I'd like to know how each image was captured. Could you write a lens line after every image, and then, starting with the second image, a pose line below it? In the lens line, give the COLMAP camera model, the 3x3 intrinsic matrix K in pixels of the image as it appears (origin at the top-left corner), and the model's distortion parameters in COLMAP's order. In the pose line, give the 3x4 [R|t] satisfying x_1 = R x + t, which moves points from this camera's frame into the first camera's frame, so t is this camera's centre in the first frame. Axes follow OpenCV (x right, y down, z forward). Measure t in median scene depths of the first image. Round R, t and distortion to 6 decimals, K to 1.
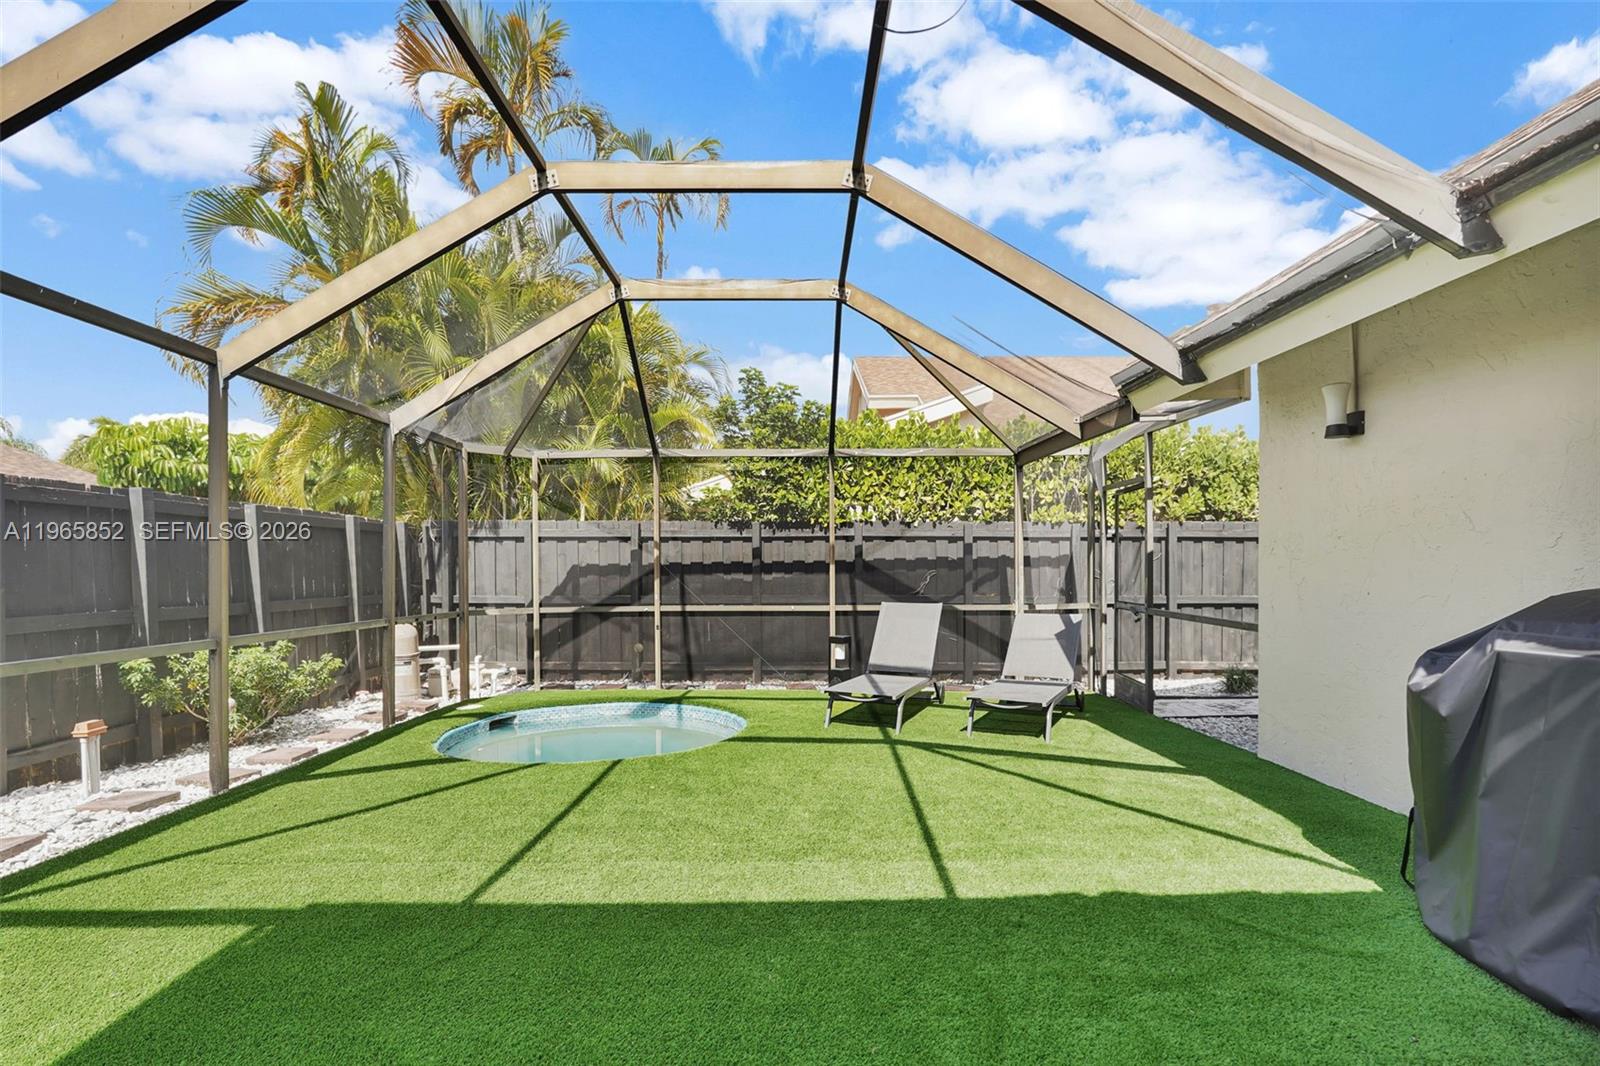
lens RADIAL K [[760.6, 0, 800.1], [0, 760.6, 573.0], [0, 0, 1]] dist [-0.002403, -0.000116]
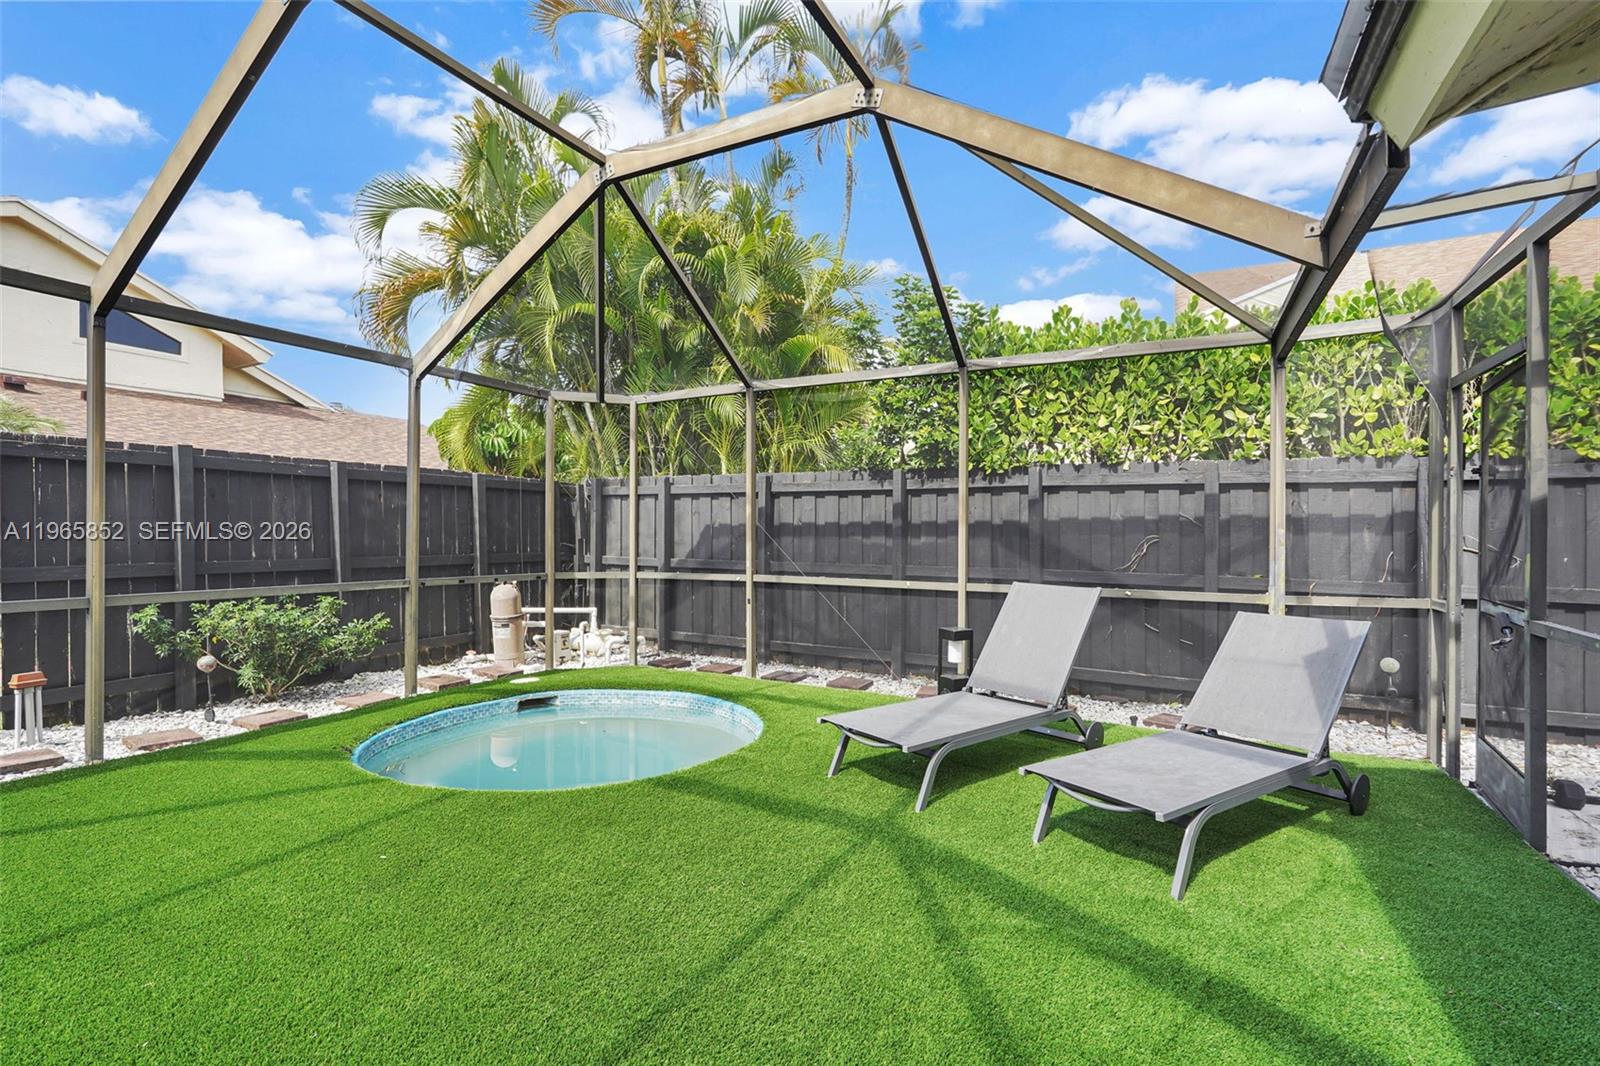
lens RADIAL K [[738.8, 0, 800.0], [0, 738.8, 533.0], [0, 0, 1]] dist [0.000931, 0.000844]
pose [[0.888247, 0.010886, -0.459237, 0.201038], [-0.013537, 0.999905, -0.002481, -0.000190], [0.459166, 0.008420, 0.888310, 0.293144]]
